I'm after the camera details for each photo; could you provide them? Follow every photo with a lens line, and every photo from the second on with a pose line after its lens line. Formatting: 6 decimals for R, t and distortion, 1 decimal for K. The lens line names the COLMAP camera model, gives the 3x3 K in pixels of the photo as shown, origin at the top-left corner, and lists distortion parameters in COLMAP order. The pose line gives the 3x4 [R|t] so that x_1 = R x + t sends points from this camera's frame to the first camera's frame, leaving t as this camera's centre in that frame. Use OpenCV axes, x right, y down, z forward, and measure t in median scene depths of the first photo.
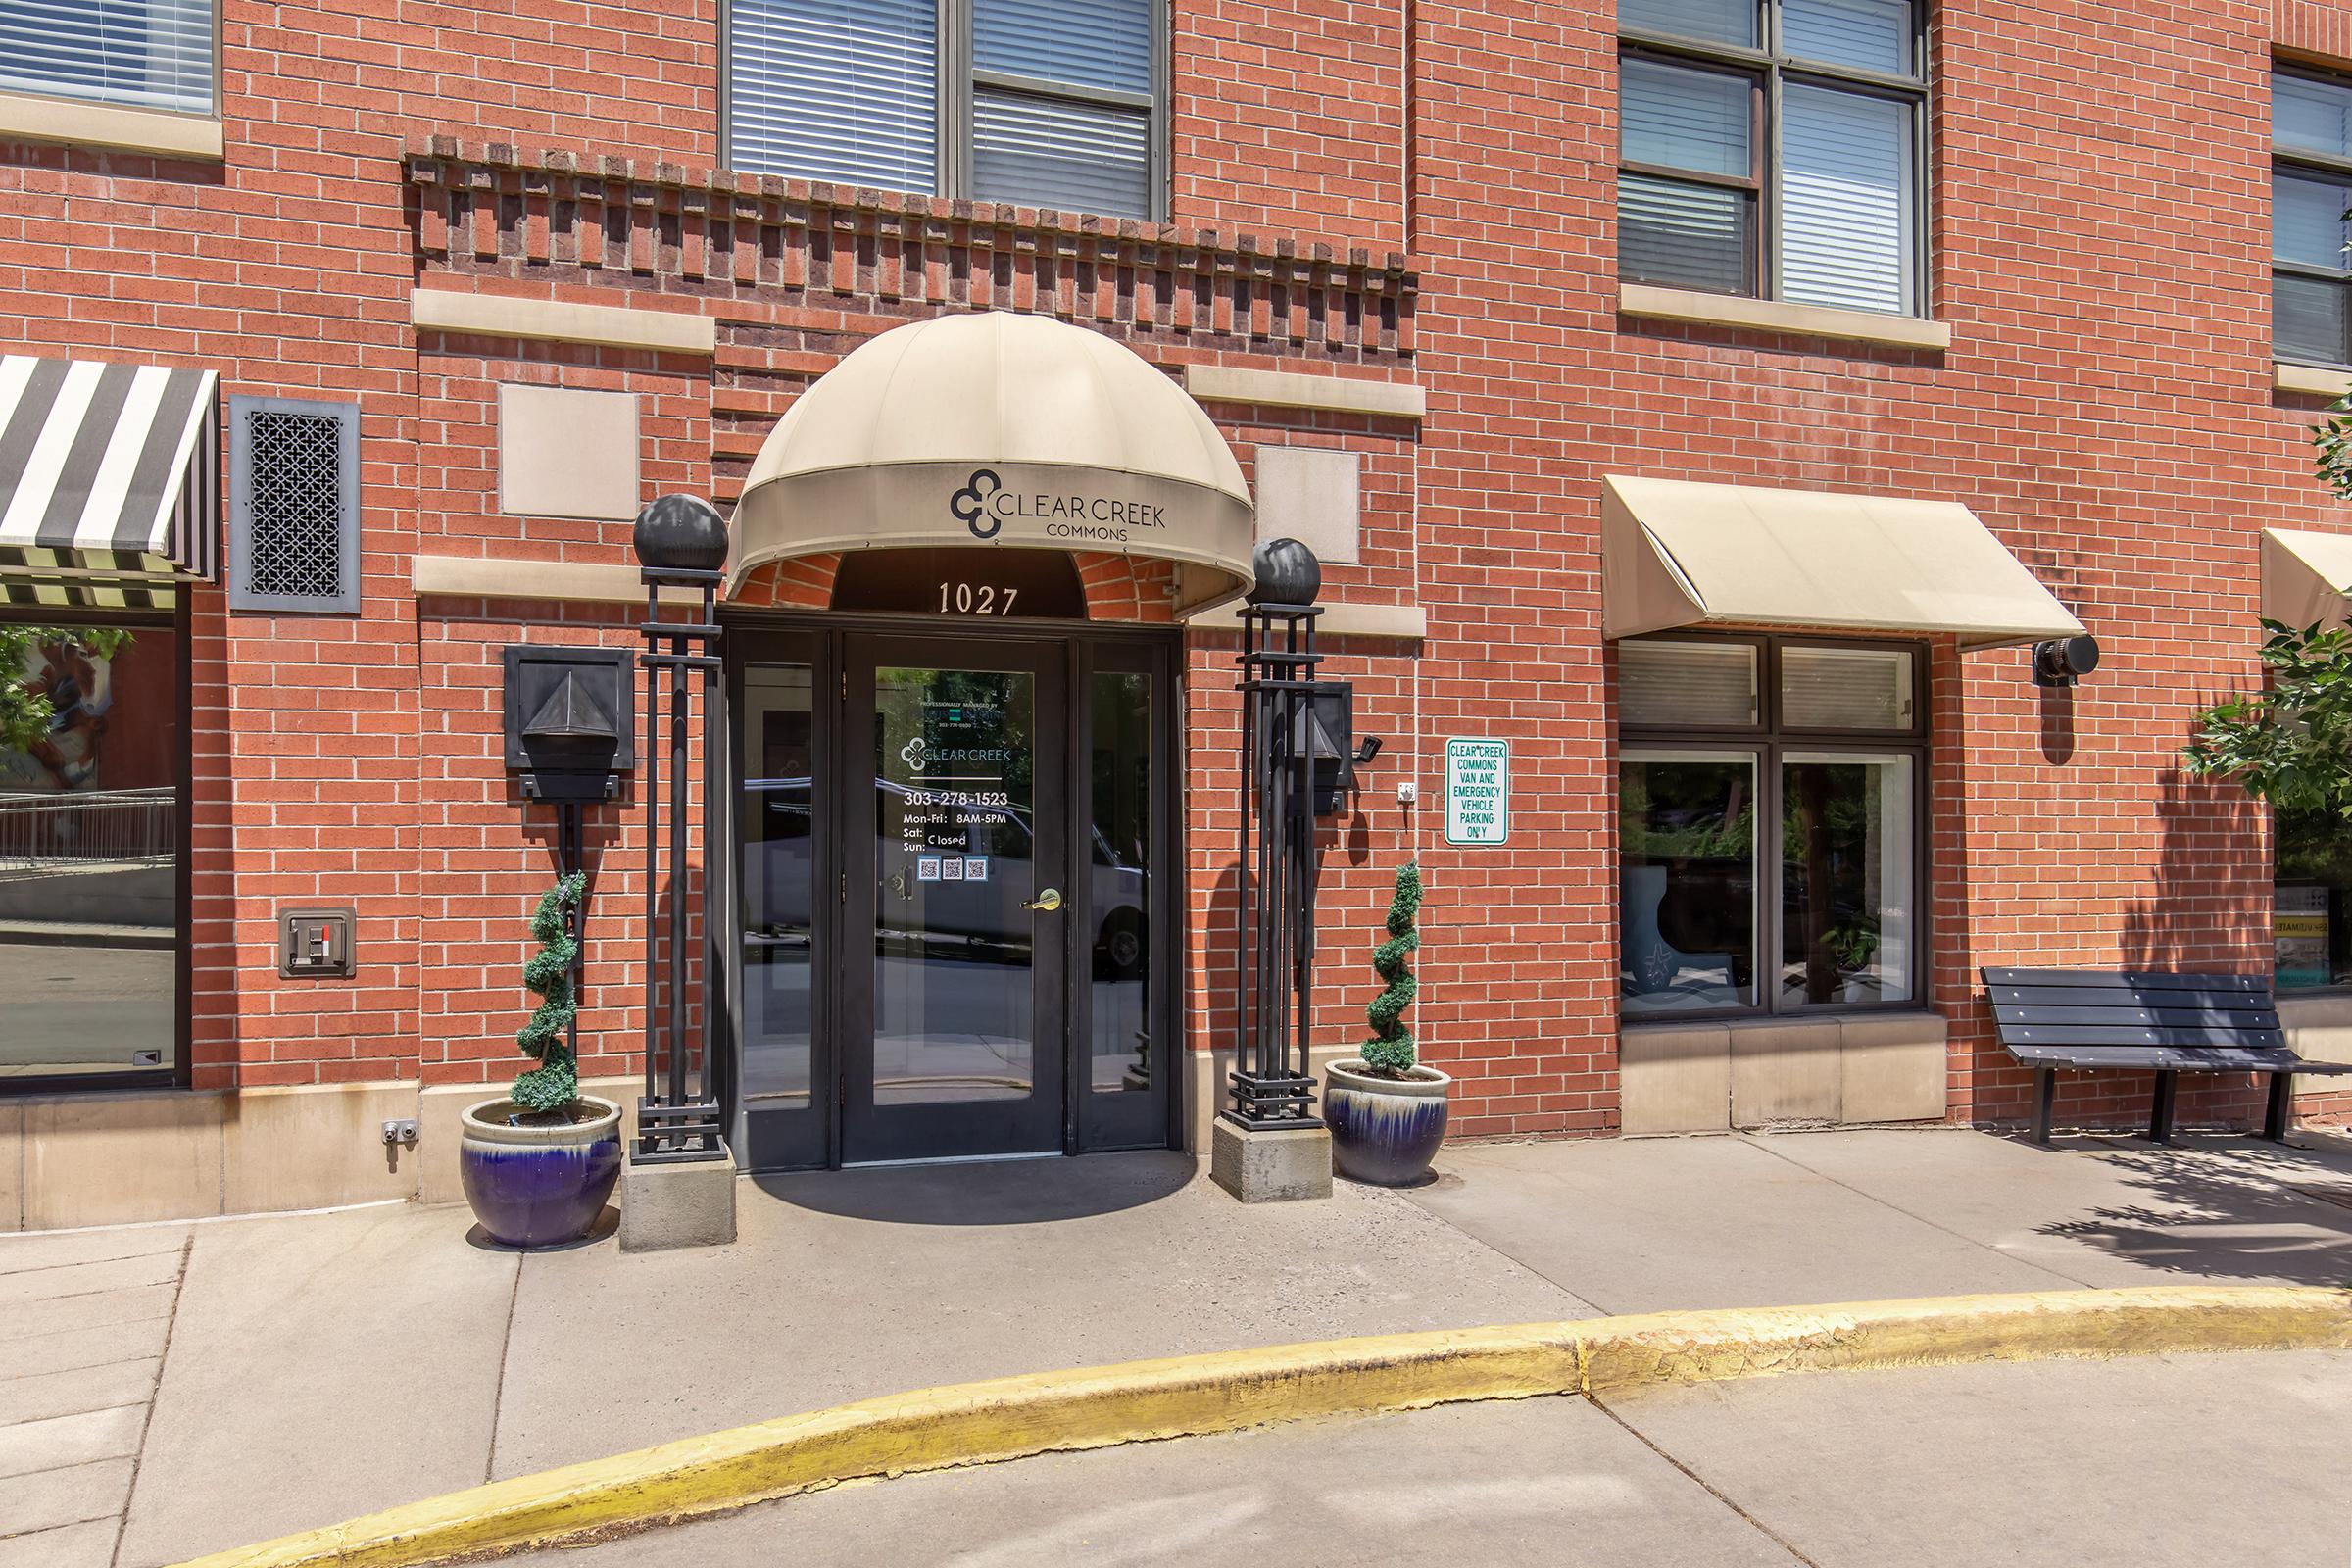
lens RADIAL K [[1644.5, 0, 1175.8], [0, 1644.5, 782.0], [0, 0, 1]] dist [0.000422, -0.001912]
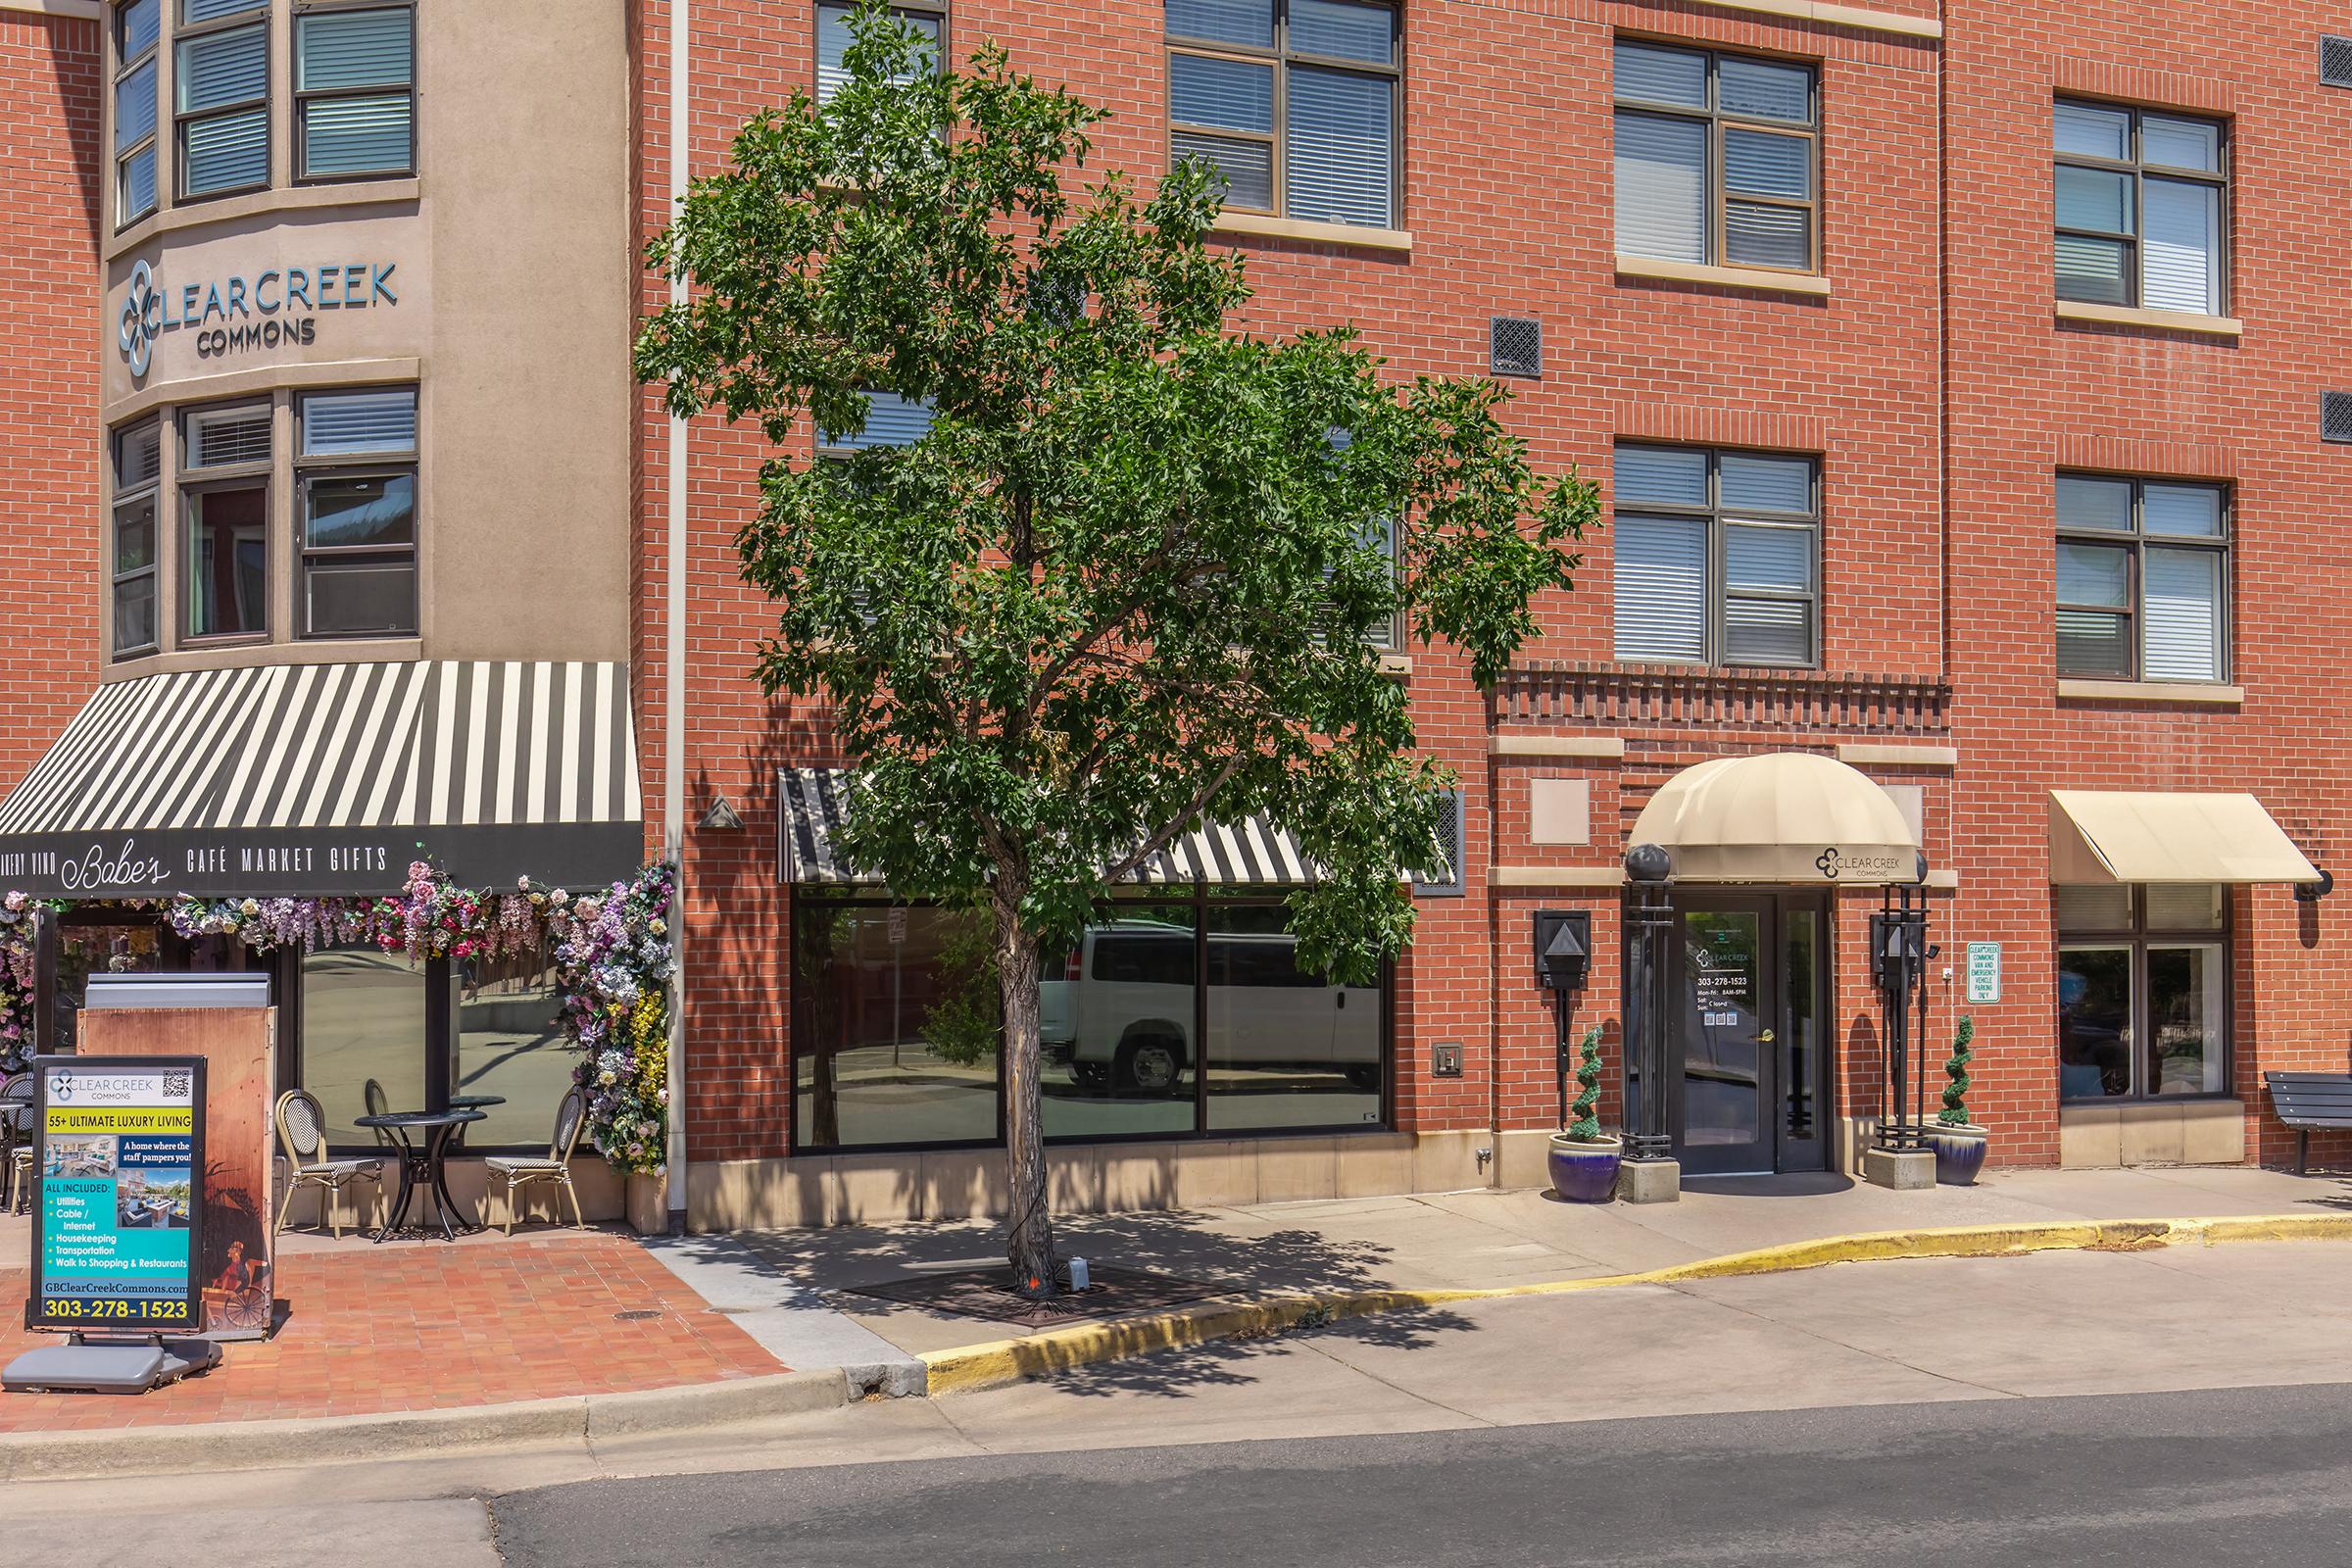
lens RADIAL K [[2281.6, 0, 1196.5], [0, 2281.6, 833.8], [0, 0, 1]] dist [0.002792, 0.000000]
pose [[0.999712, -0.002885, 0.023821, -0.748832], [0.003060, 0.999969, -0.007287, -0.132755], [-0.023800, 0.007358, 0.999690, -1.493234]]
